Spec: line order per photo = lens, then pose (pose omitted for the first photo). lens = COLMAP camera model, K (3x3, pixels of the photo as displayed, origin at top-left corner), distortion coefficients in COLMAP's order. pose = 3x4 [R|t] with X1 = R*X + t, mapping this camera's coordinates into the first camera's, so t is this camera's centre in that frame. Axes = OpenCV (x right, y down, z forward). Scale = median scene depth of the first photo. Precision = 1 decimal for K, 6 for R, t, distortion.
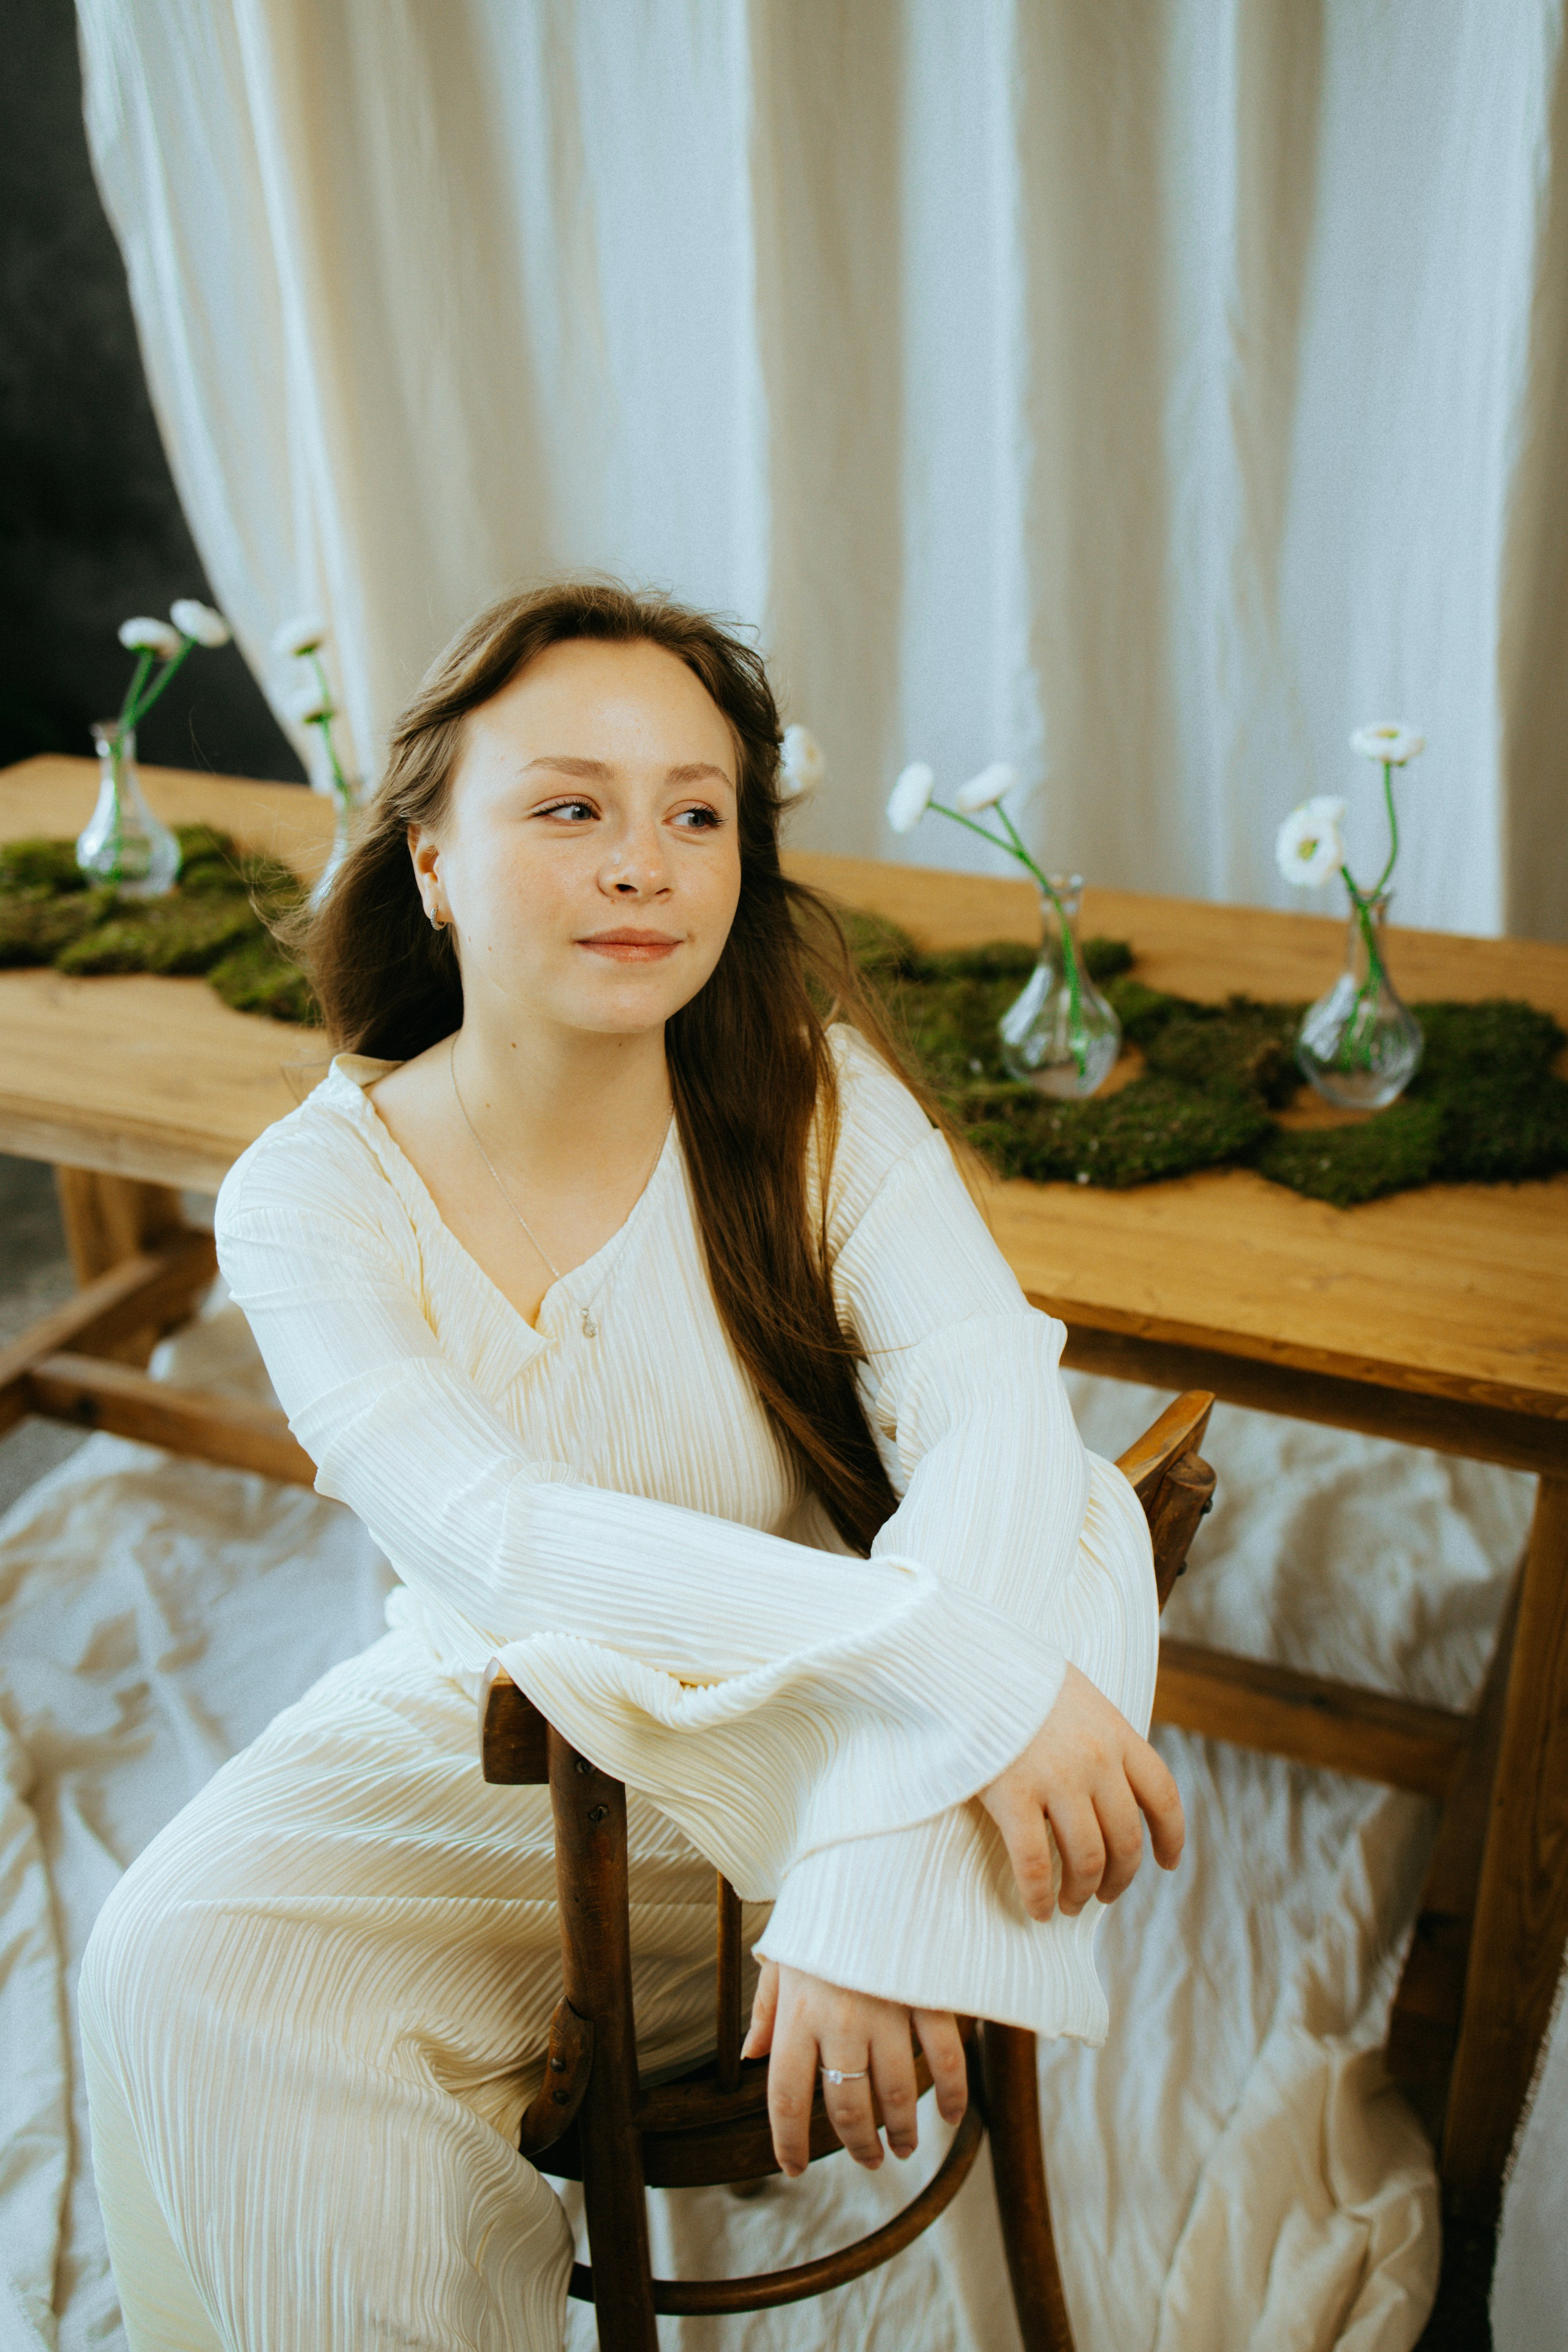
lens RADIAL K [[2337.2, 0, 789.3], [0, 2337.2, 1167.4], [0, 0, 1]] dist [-0.001674, 0.000000]
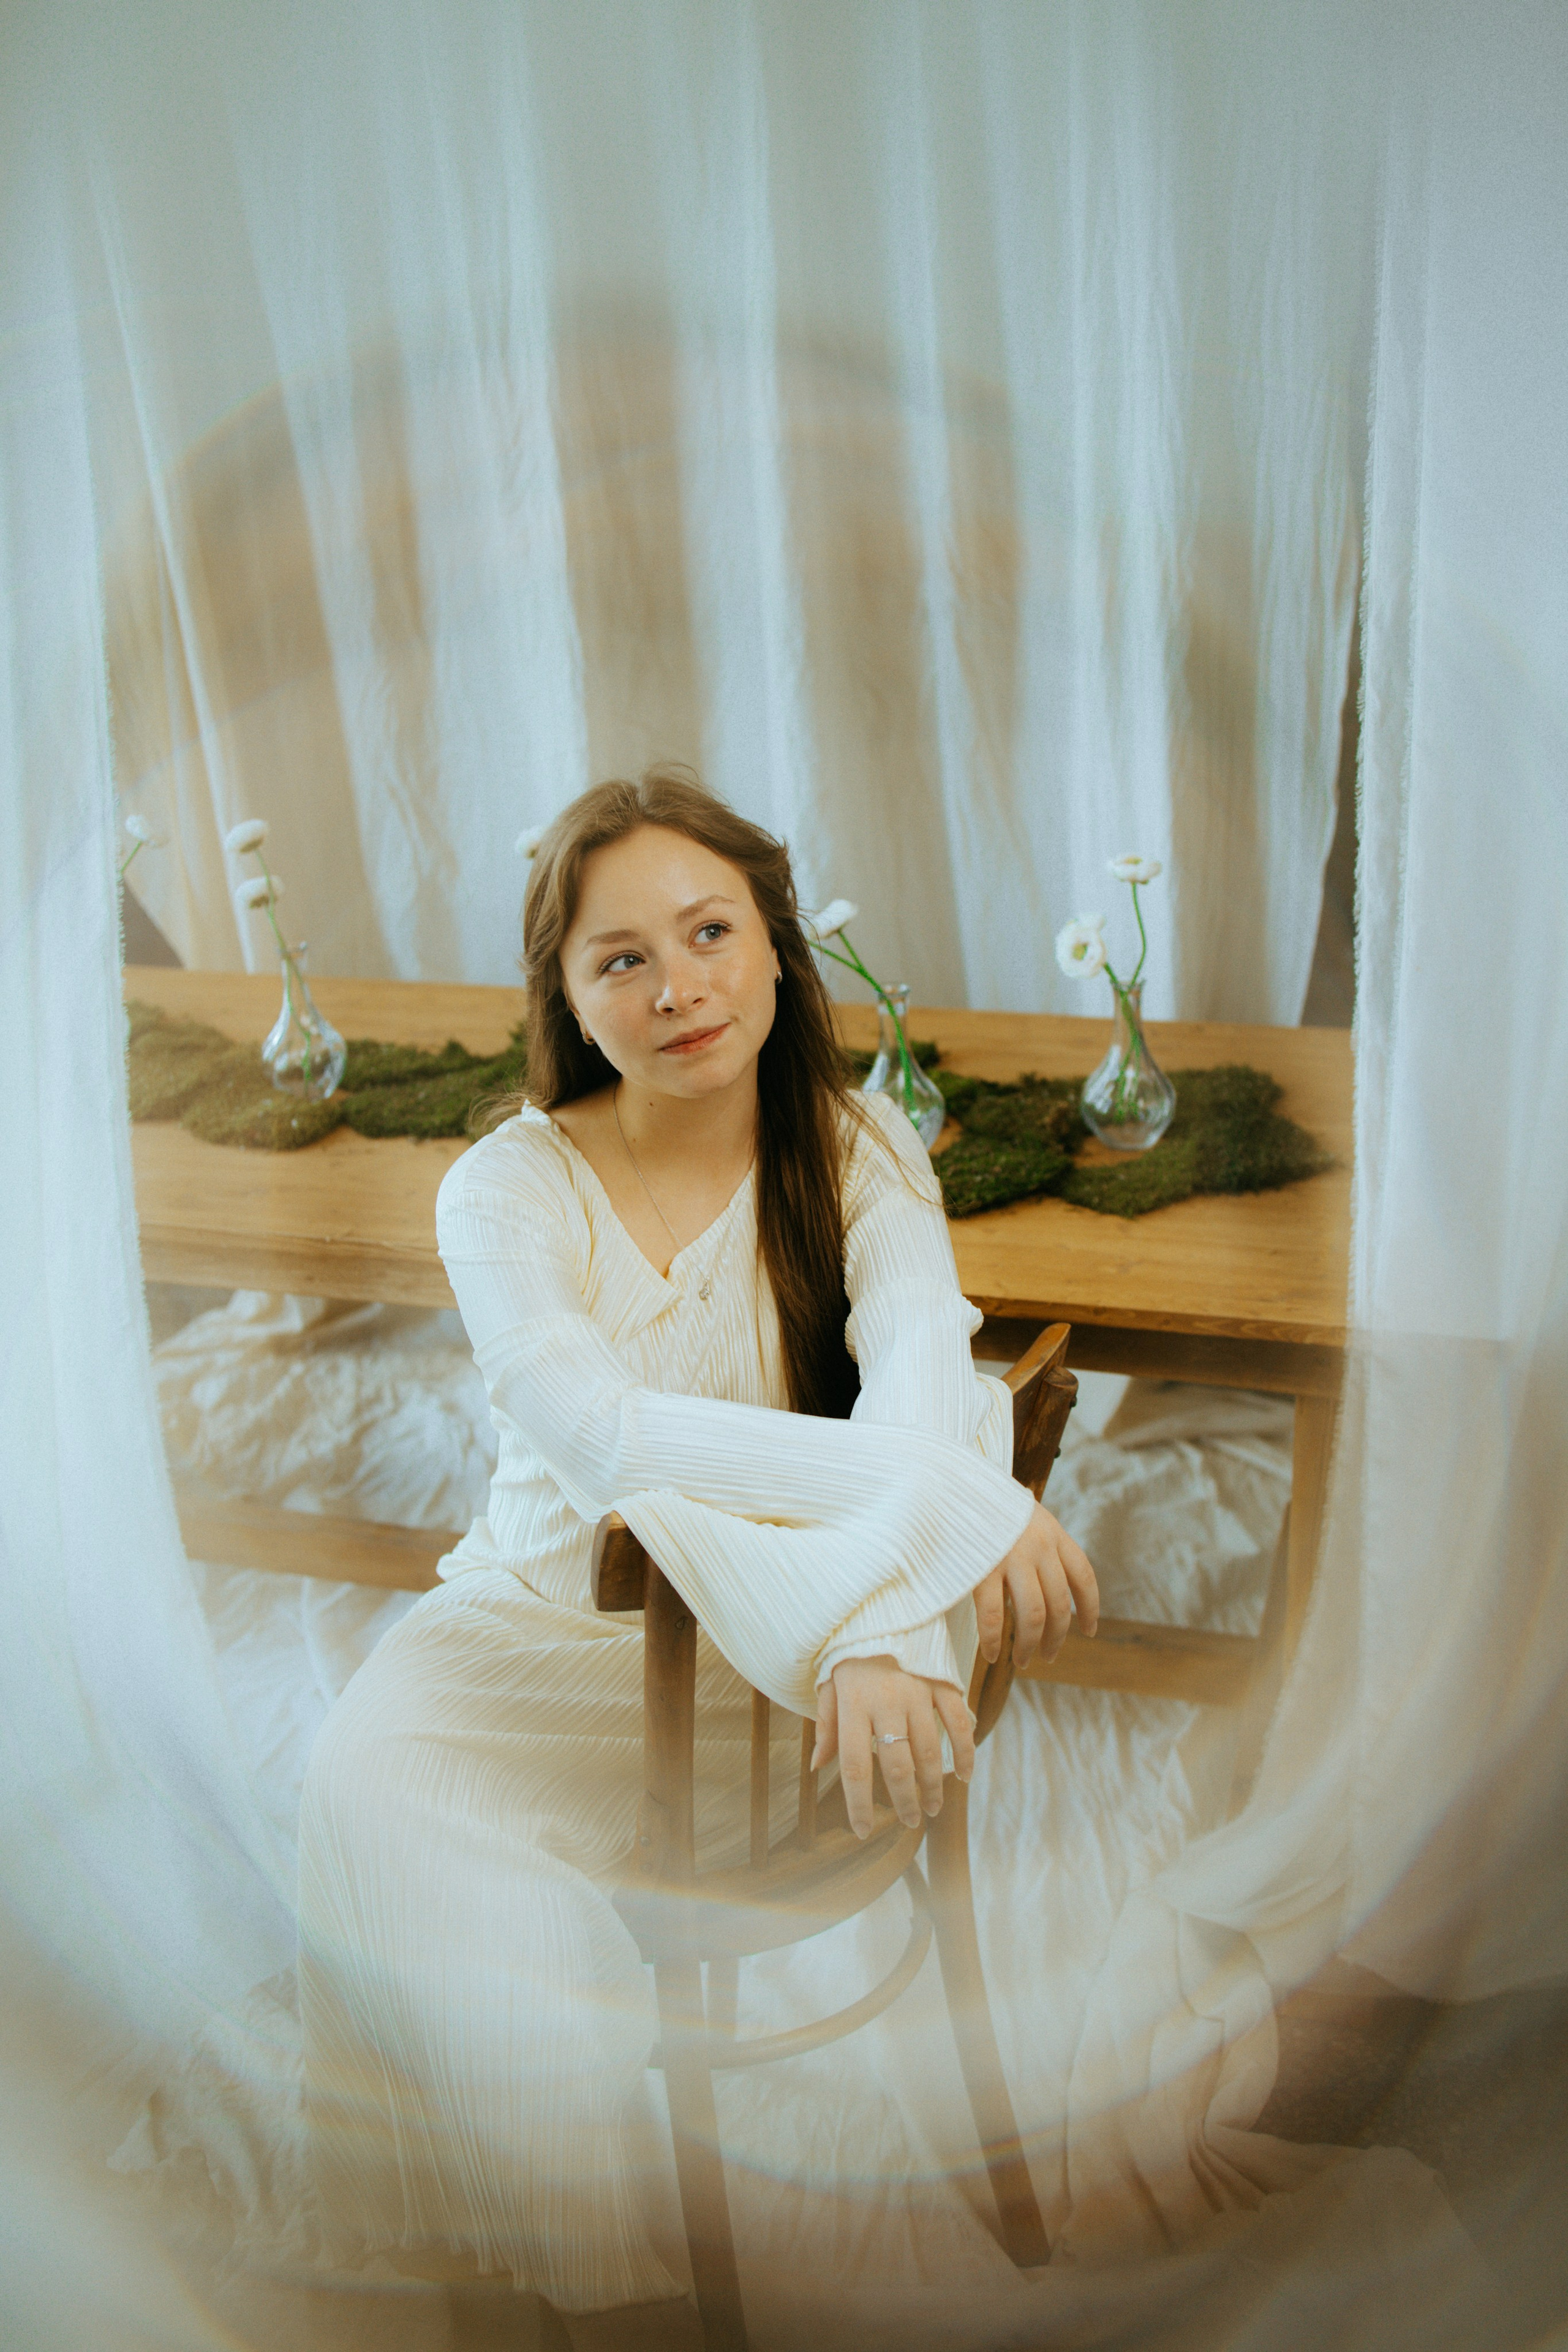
lens RADIAL K [[2337.2, 0, 777.9], [0, 2337.2, 1182.8], [0, 0, 1]] dist [-0.001674, 0.000000]
pose [[0.990802, -0.068476, 0.116713, -0.103462], [0.077010, 0.994553, -0.070242, 0.069321], [-0.111267, 0.078584, 0.990679, -0.259116]]
